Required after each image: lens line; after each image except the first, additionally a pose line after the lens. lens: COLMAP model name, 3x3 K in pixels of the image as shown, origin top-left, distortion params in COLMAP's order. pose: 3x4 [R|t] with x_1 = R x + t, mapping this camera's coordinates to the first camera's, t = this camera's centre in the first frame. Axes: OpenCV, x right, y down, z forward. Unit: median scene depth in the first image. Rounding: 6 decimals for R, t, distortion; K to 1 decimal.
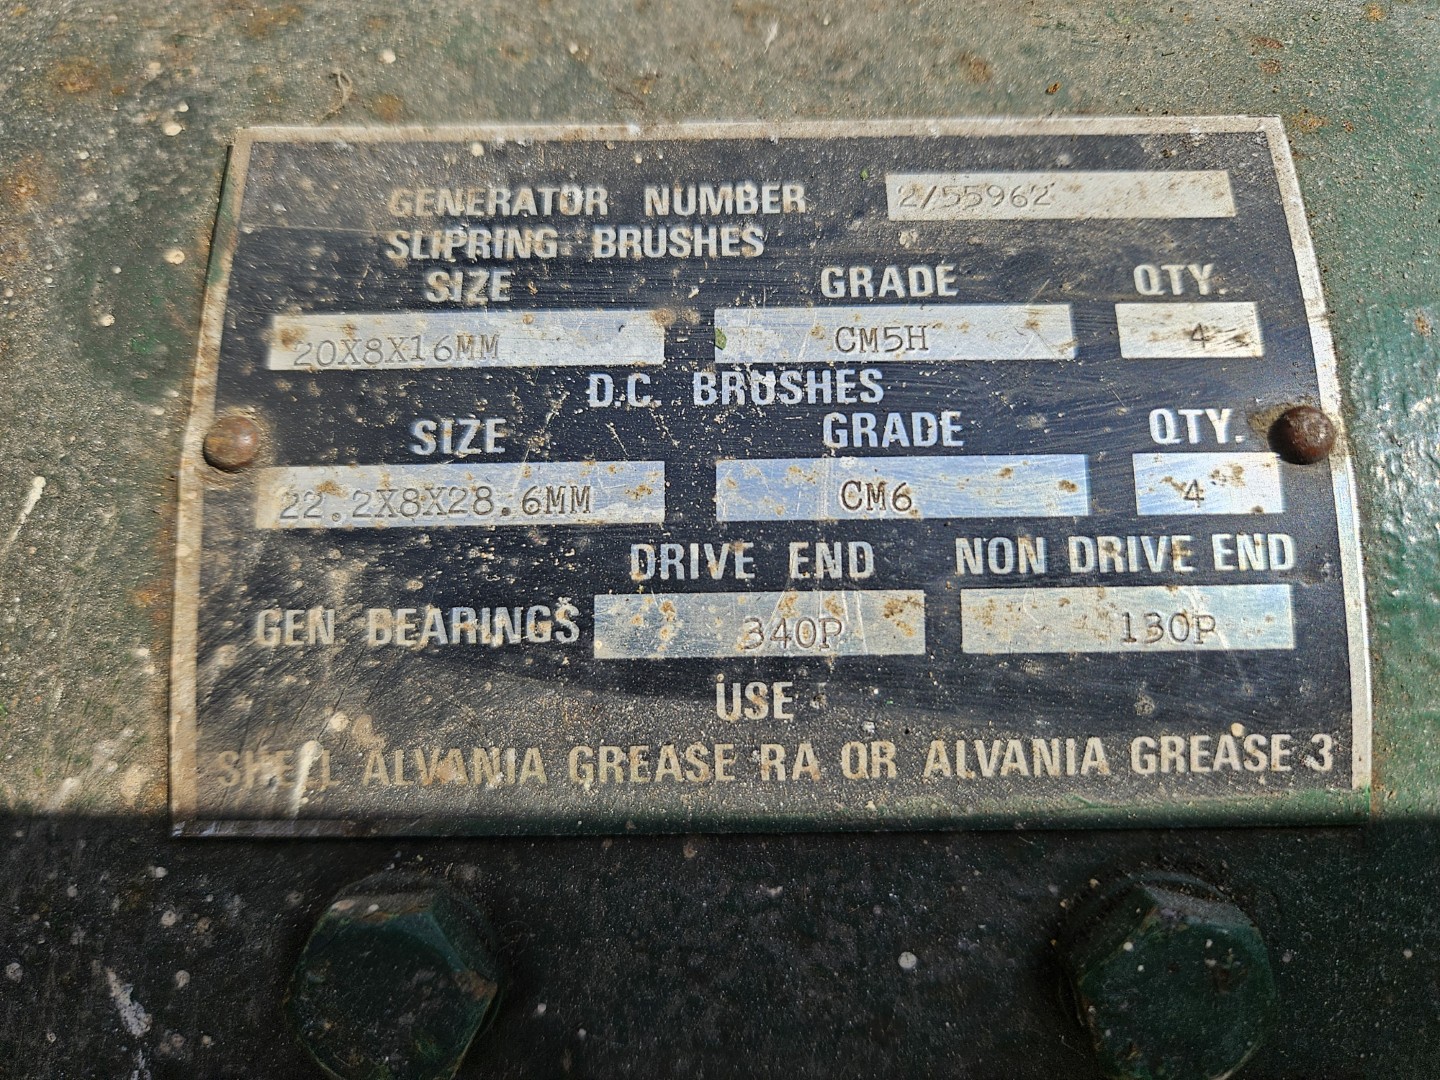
lens RADIAL K [[982.3, 0, 722.9], [0, 982.3, 538.7], [0, 0, 1]] dist [0.057017, -0.051982]
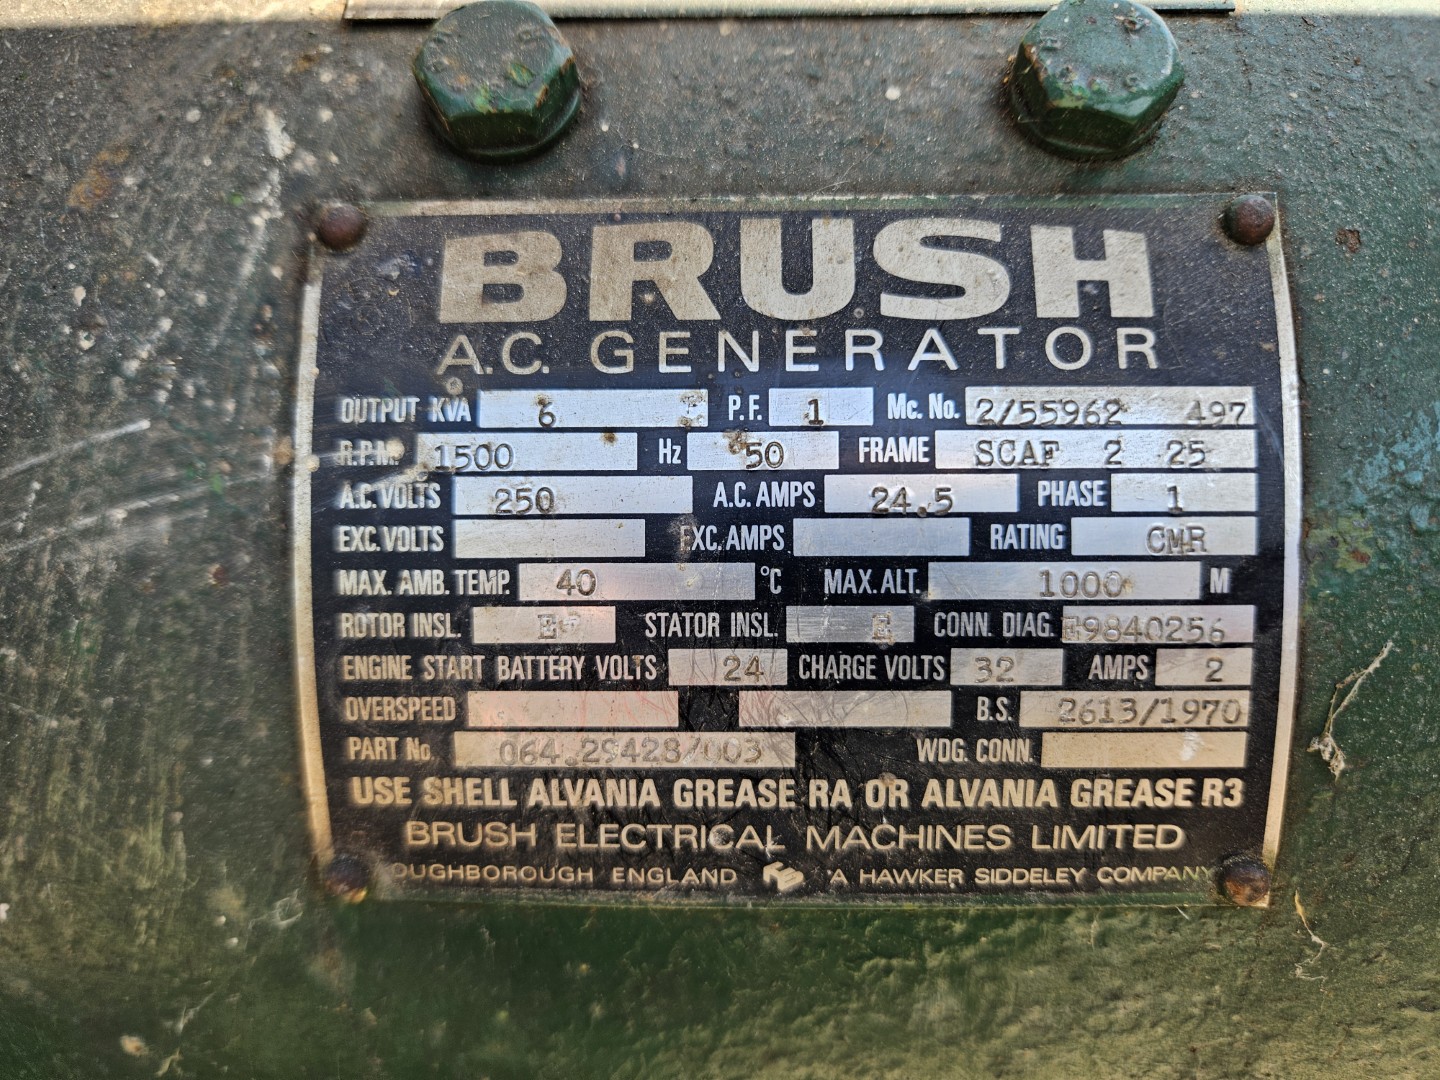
lens RADIAL K [[982.3, 0, 719.4], [0, 982.3, 541.1], [0, 0, 1]] dist [0.057017, -0.051982]
pose [[0.999797, 0.012514, -0.015819, -0.010437], [-0.018364, 0.889123, -0.457299, 1.520463], [0.008342, 0.457497, 0.889172, 0.120802]]
